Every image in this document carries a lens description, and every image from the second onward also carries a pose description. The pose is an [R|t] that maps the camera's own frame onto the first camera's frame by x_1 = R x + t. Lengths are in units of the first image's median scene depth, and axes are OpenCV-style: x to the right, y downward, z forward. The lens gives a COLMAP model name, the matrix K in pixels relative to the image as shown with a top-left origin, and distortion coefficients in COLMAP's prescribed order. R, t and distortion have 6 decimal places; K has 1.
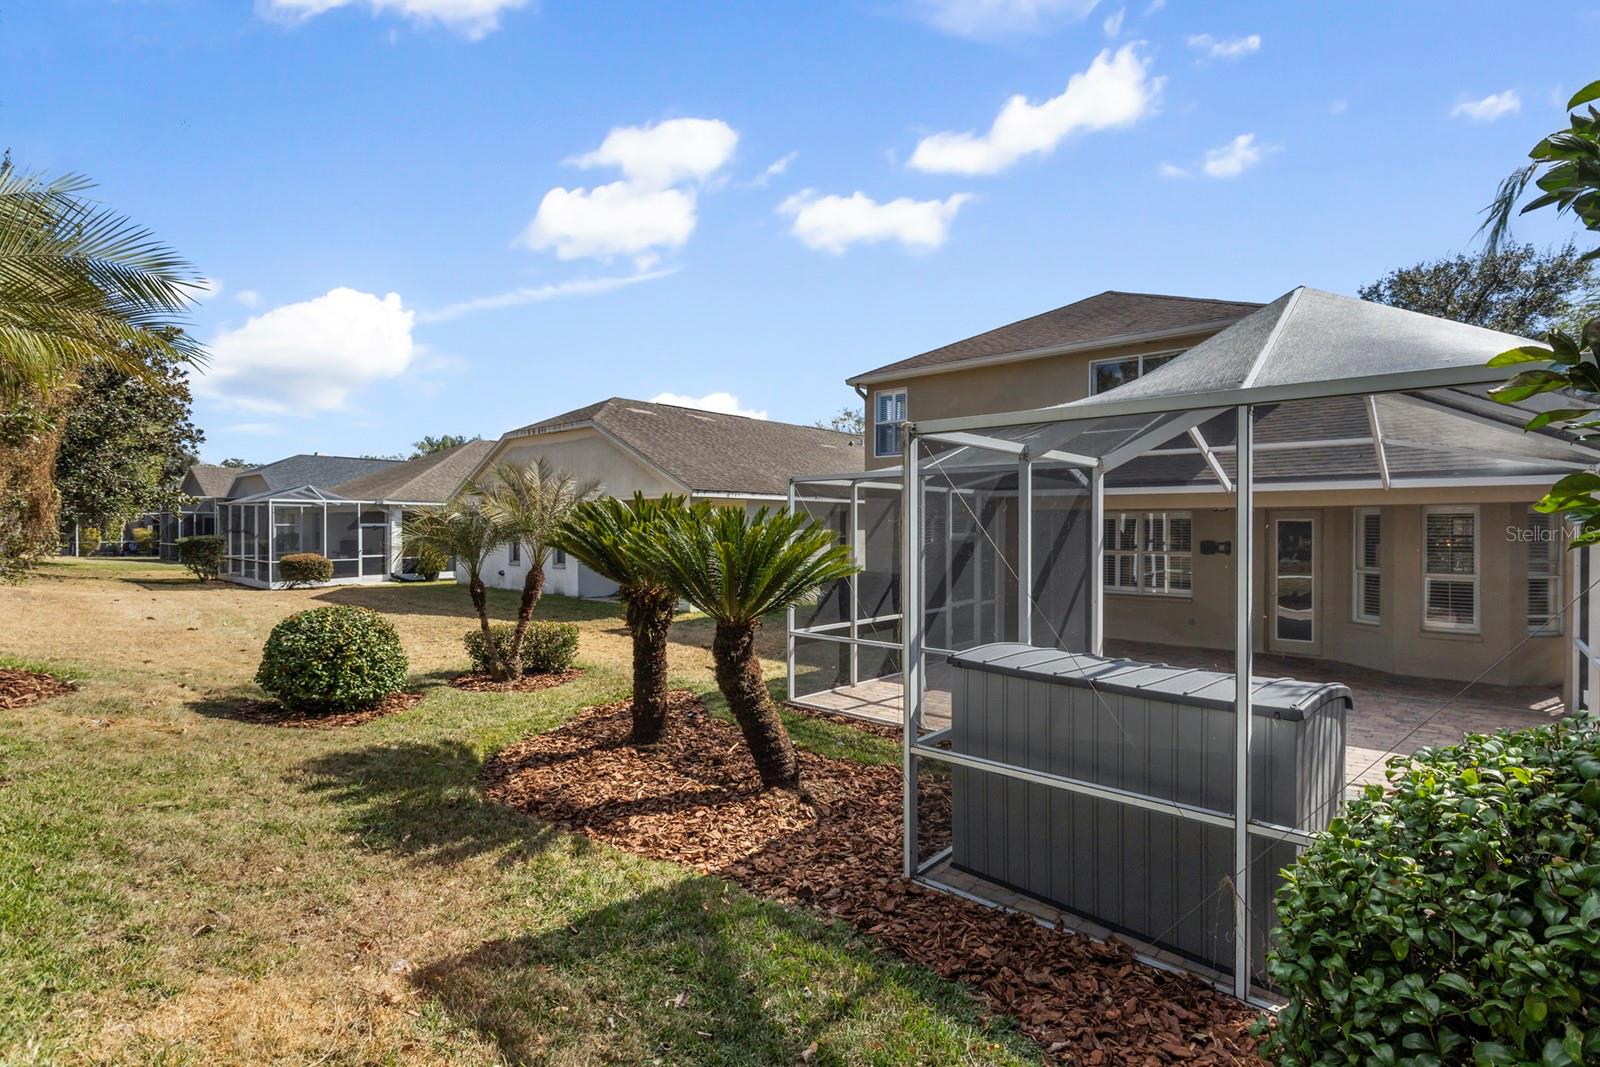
lens RADIAL K [[767.7, 0, 800.9], [0, 767.7, 532.8], [0, 0, 1]] dist [0.004869, -0.001496]
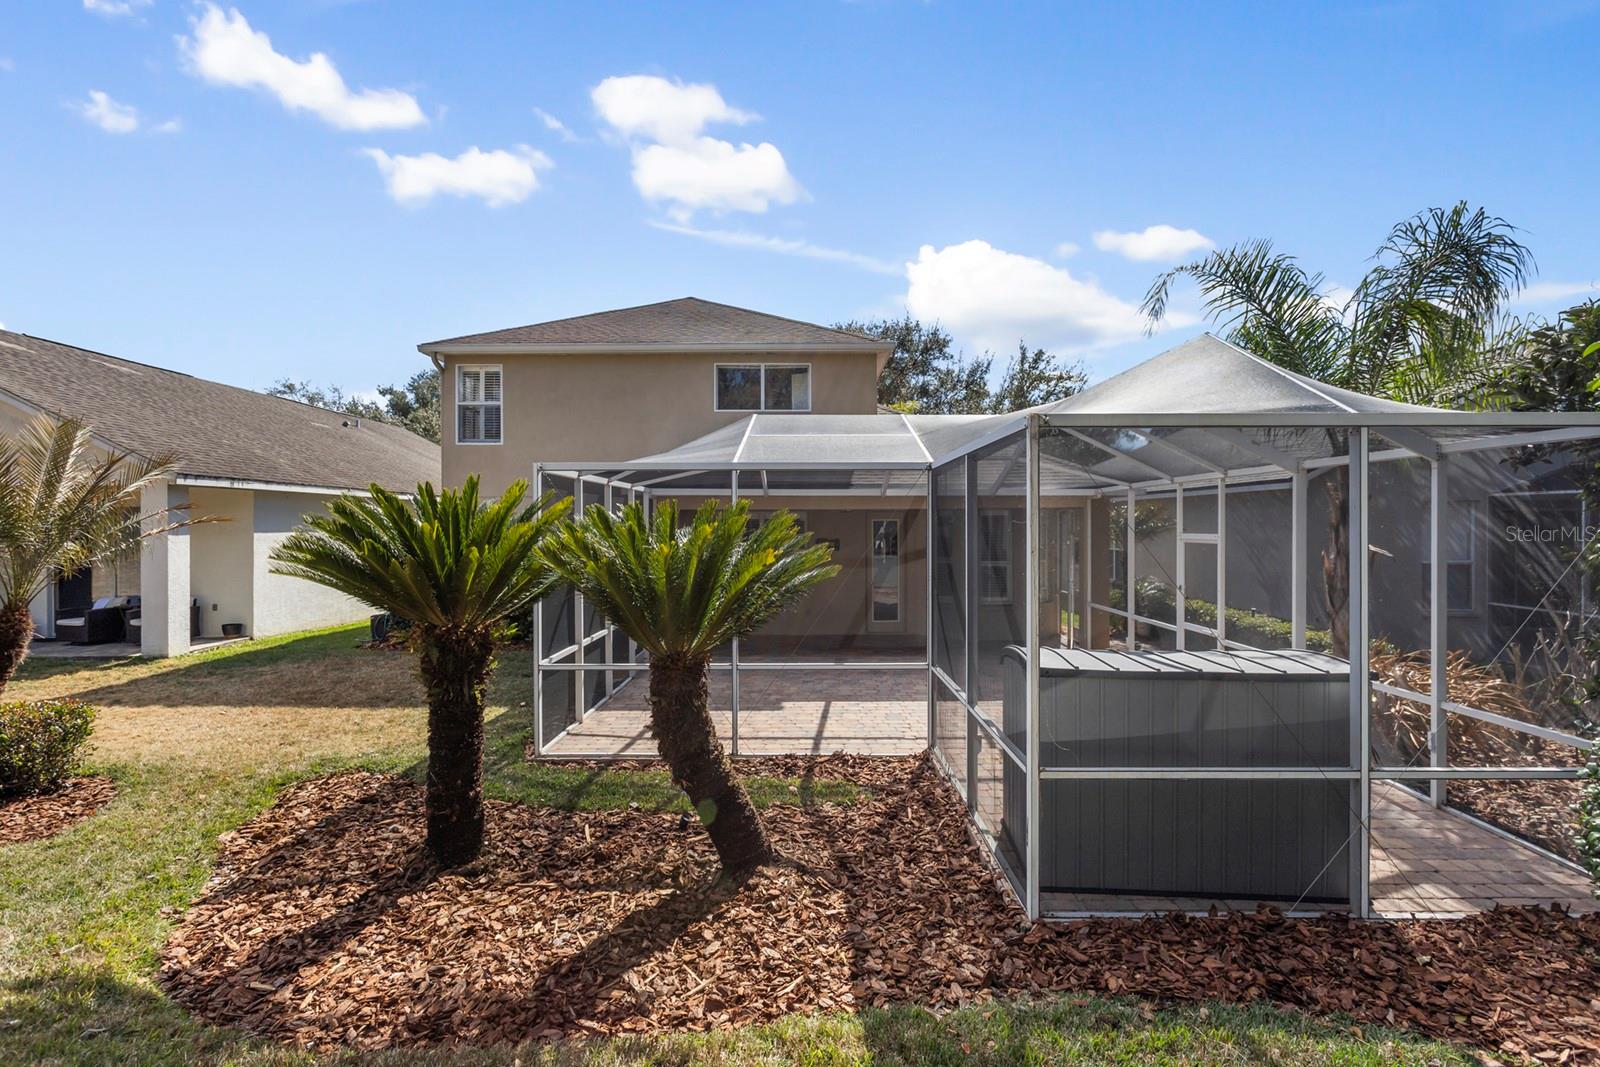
lens RADIAL K [[767.7, 0, 809.9], [0, 767.7, 531.9], [0, 0, 1]] dist [0.004869, -0.001496]
pose [[0.748833, -0.008473, 0.662705, -0.290579], [0.009485, 0.999953, 0.002067, -0.003213], [-0.662691, 0.004738, 0.748878, 0.223648]]
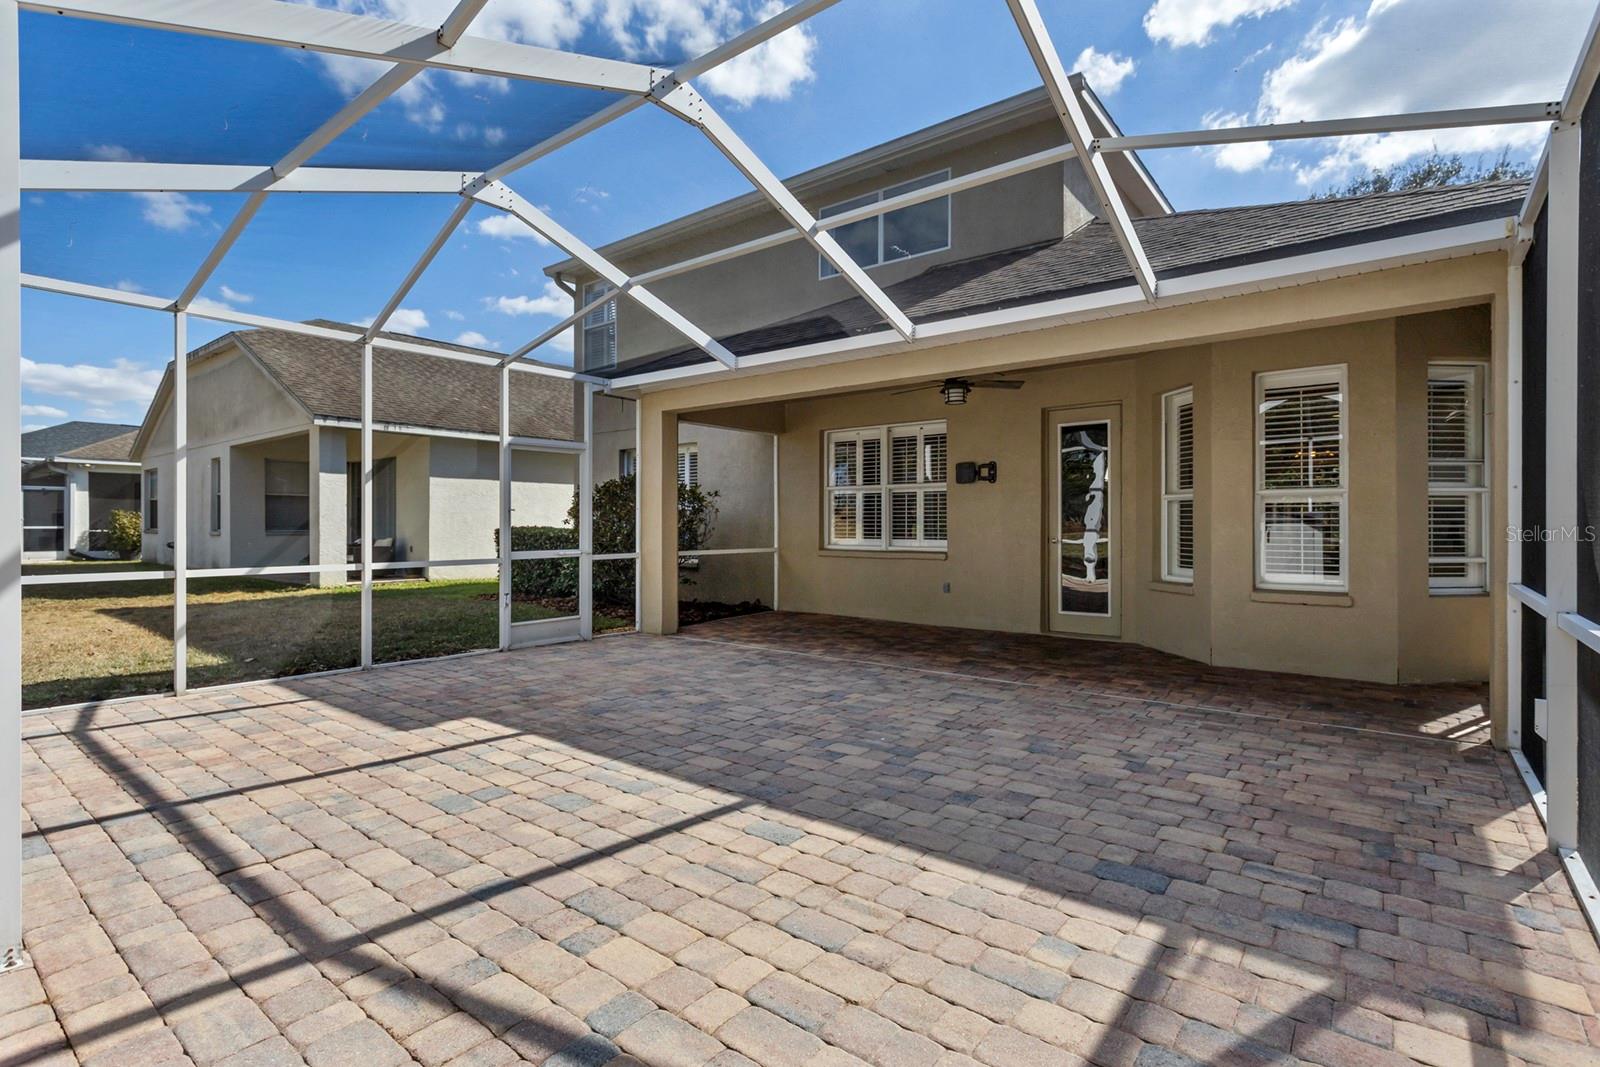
lens RADIAL K [[767.7, 0, 787.7], [0, 767.7, 526.9], [0, 0, 1]] dist [0.004869, -0.001496]
pose [[0.999413, -0.000767, 0.034253, 0.458980], [0.000963, 0.999983, -0.005702, 0.087603], [-0.034248, 0.005732, 0.999397, 0.457242]]
